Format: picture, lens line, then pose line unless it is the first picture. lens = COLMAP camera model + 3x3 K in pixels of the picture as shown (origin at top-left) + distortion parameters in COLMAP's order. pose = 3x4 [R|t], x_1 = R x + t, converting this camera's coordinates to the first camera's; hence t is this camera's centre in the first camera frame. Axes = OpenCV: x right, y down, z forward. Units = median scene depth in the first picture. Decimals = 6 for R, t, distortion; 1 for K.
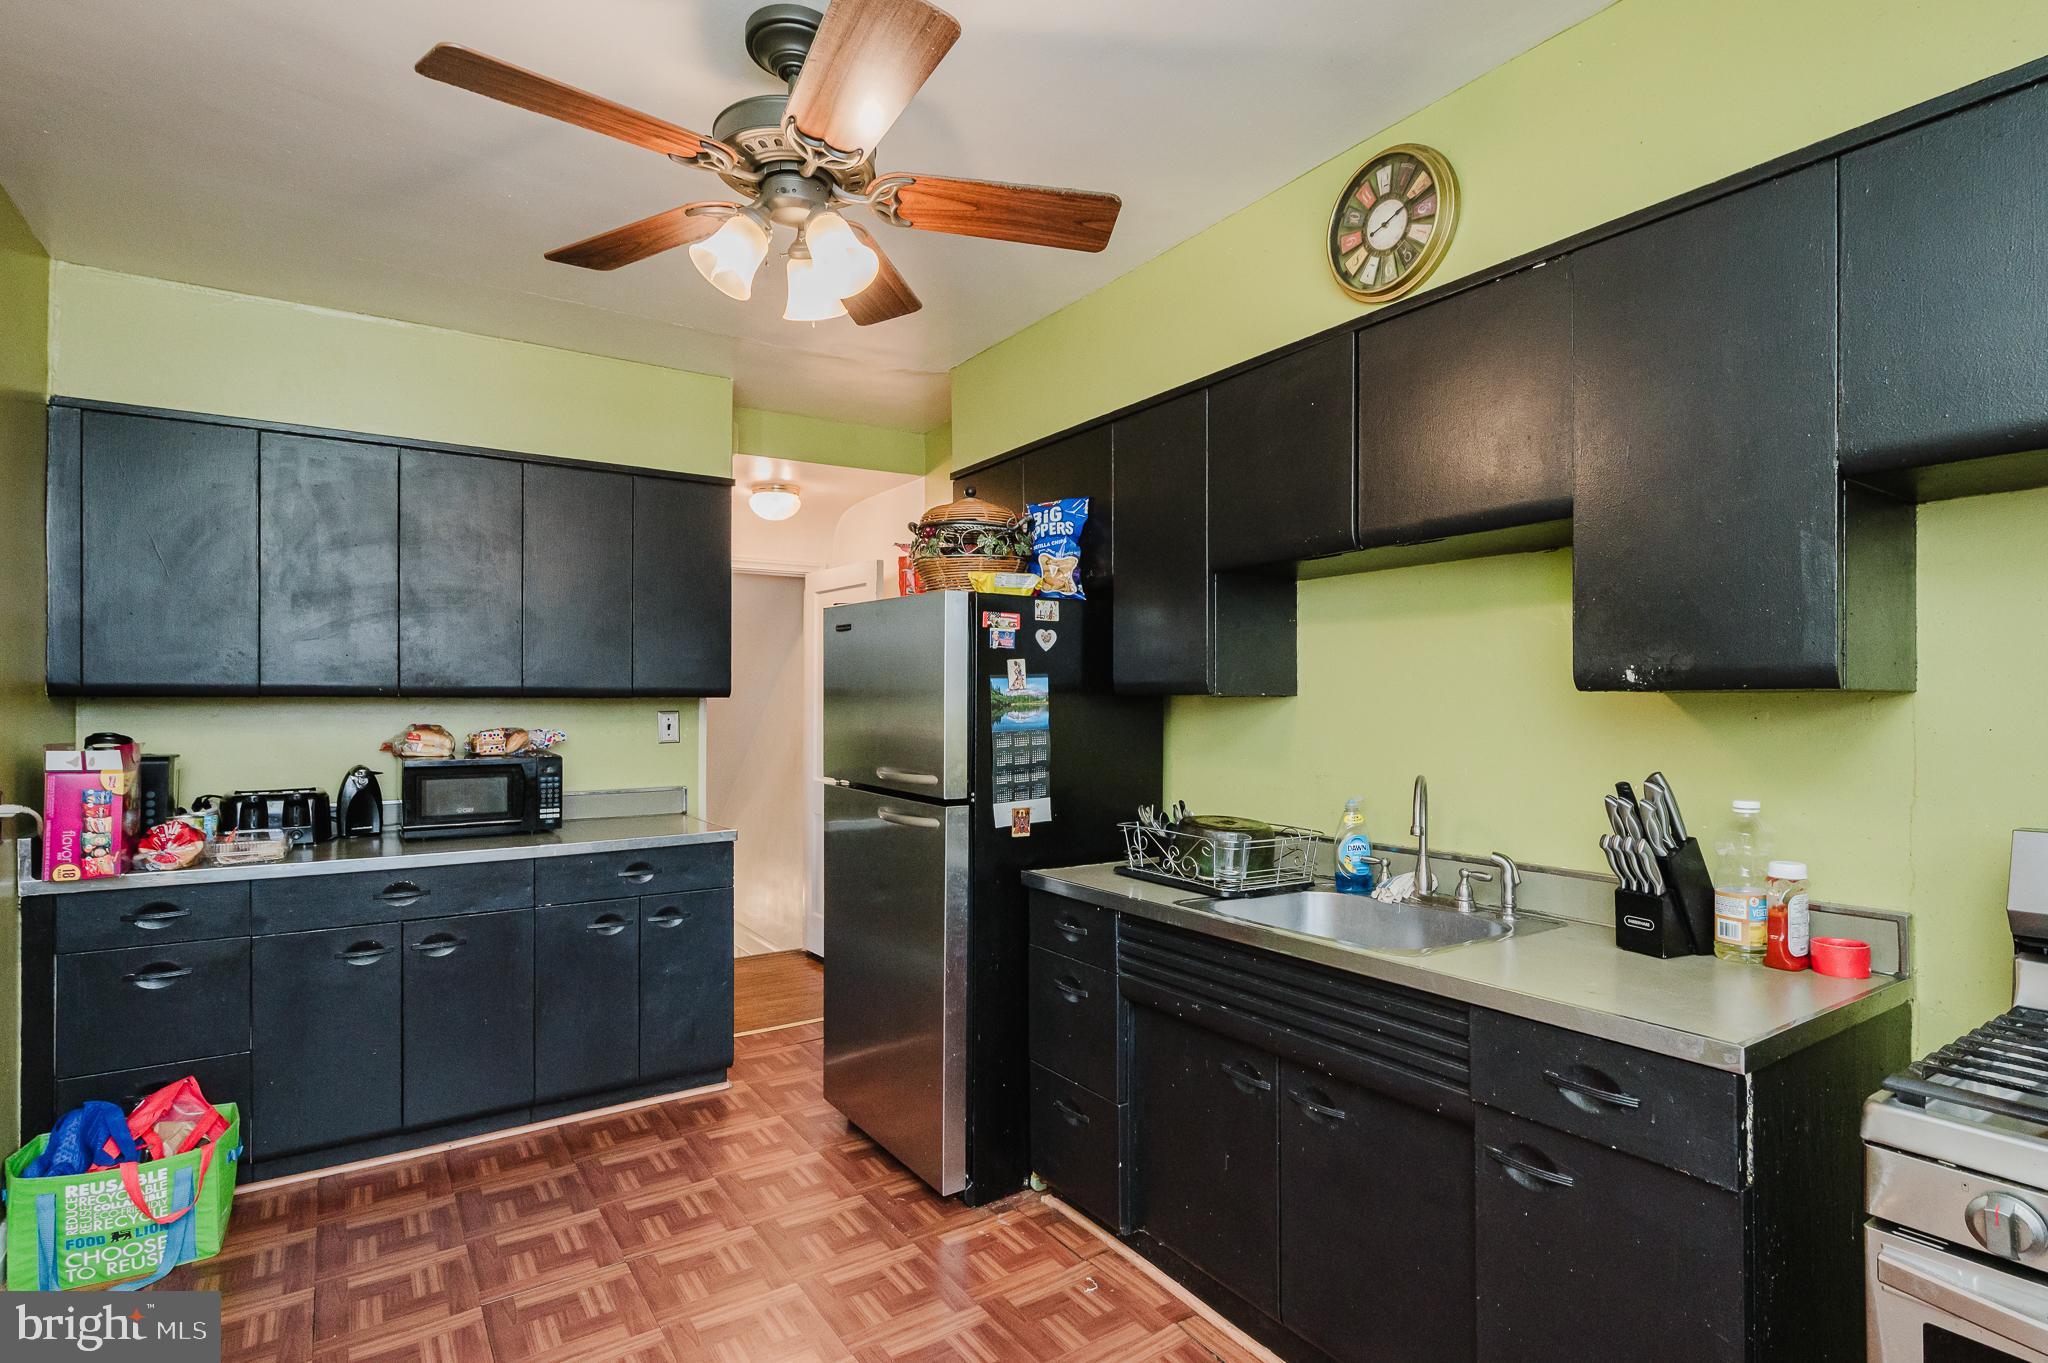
lens RADIAL K [[1026.7, 0, 1026.9], [0, 1026.7, 681.8], [0, 0, 1]] dist [-0.005142, -0.001100]
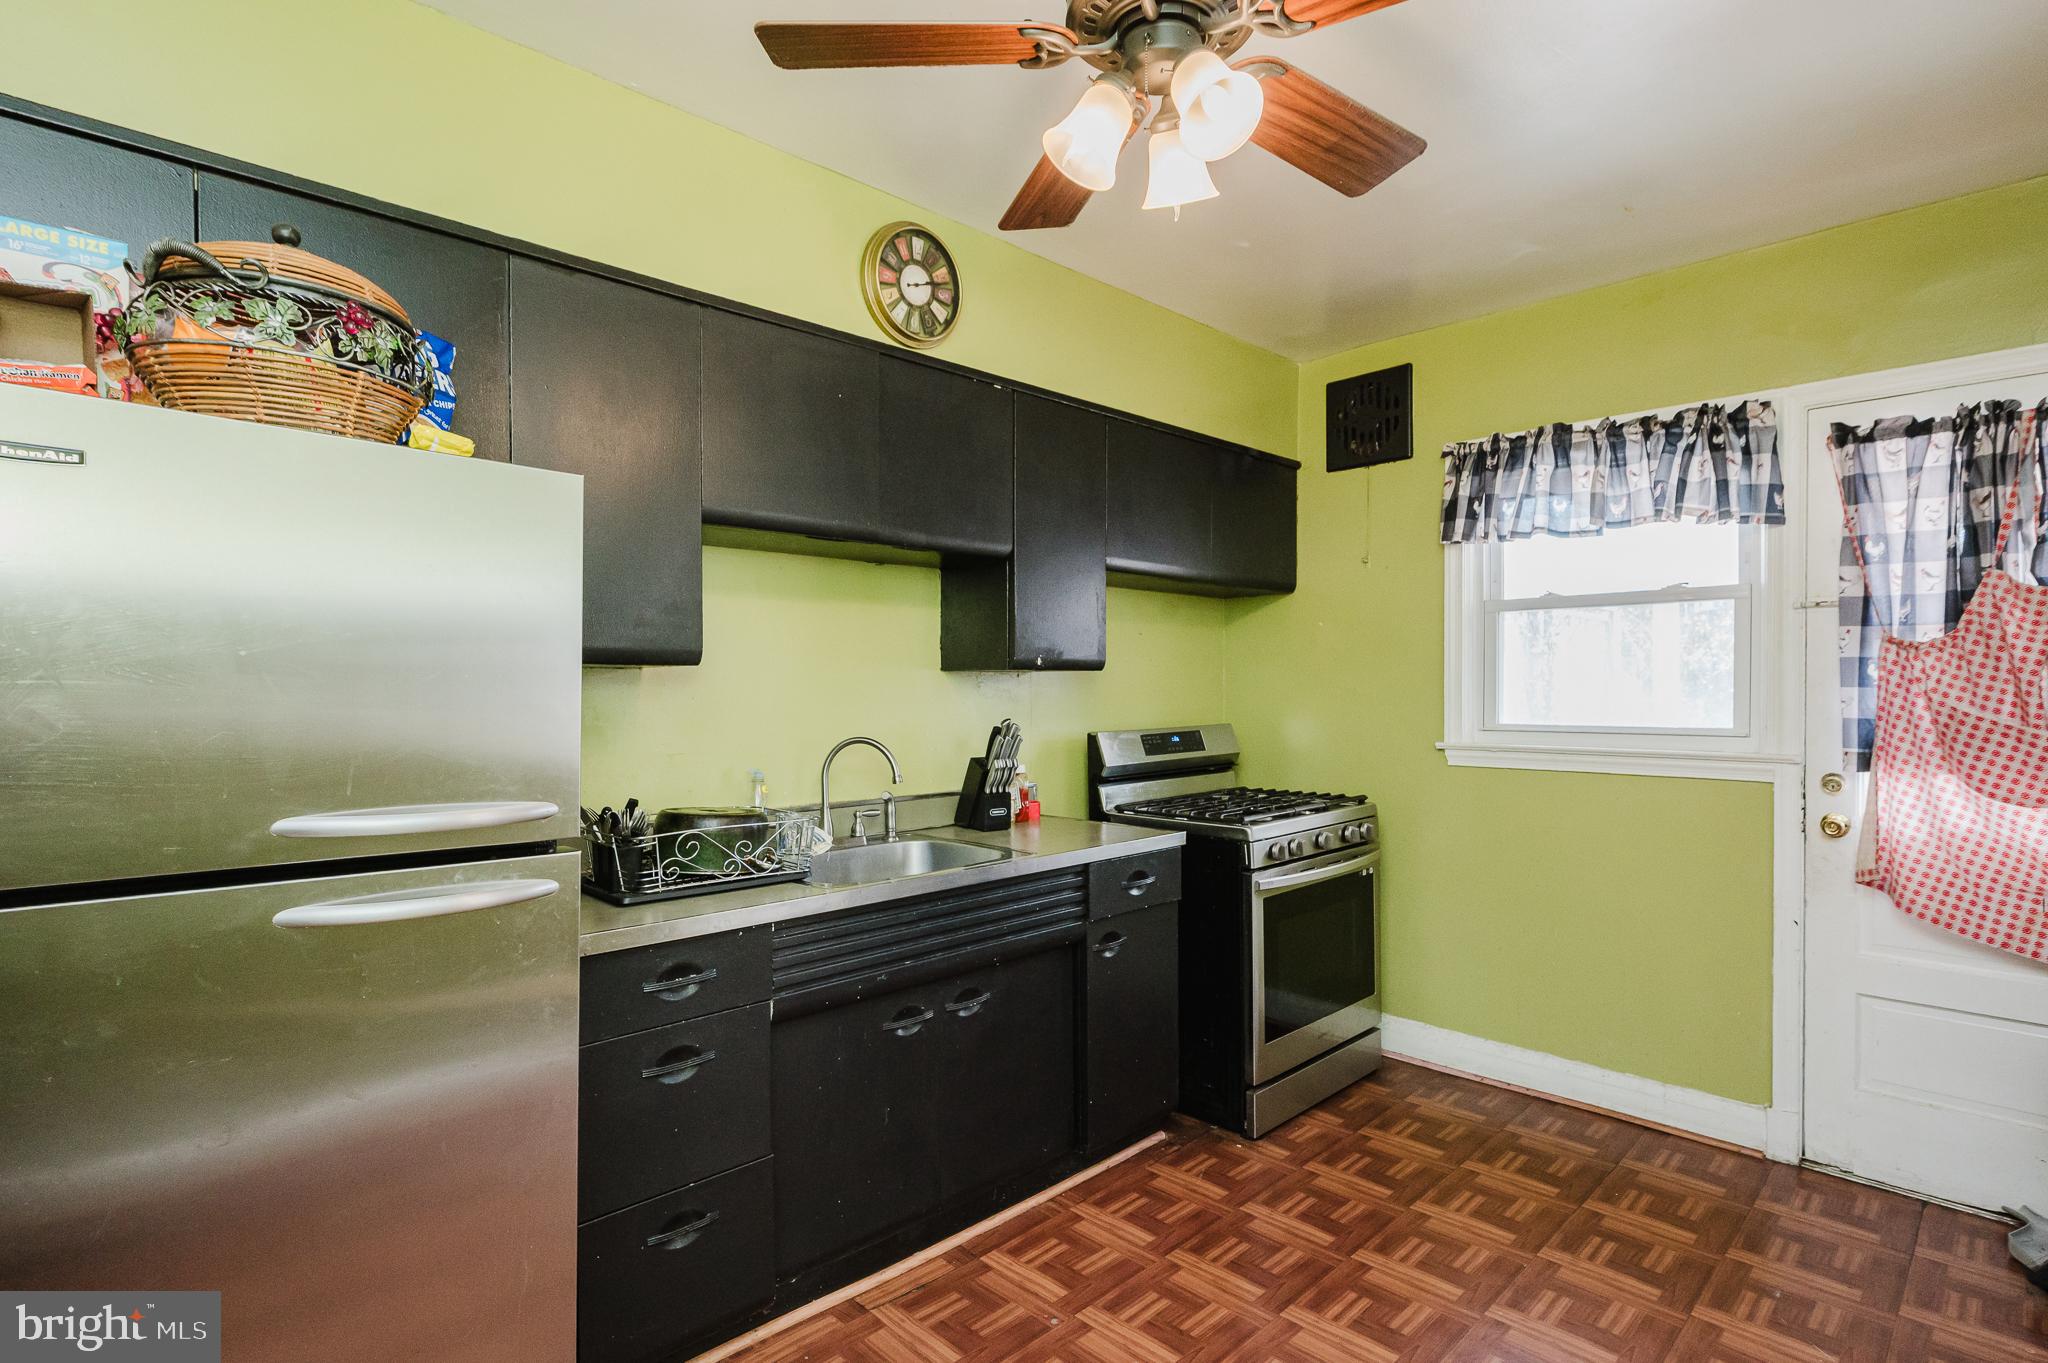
lens RADIAL K [[1026.7, 0, 1025.1], [0, 1026.7, 686.9], [0, 0, 1]] dist [-0.005142, -0.001100]
pose [[-0.194309, -0.015367, 0.980820, -0.877013], [-0.021130, 0.999711, 0.011476, 0.013776], [-0.980713, -0.018495, -0.194578, 1.103107]]
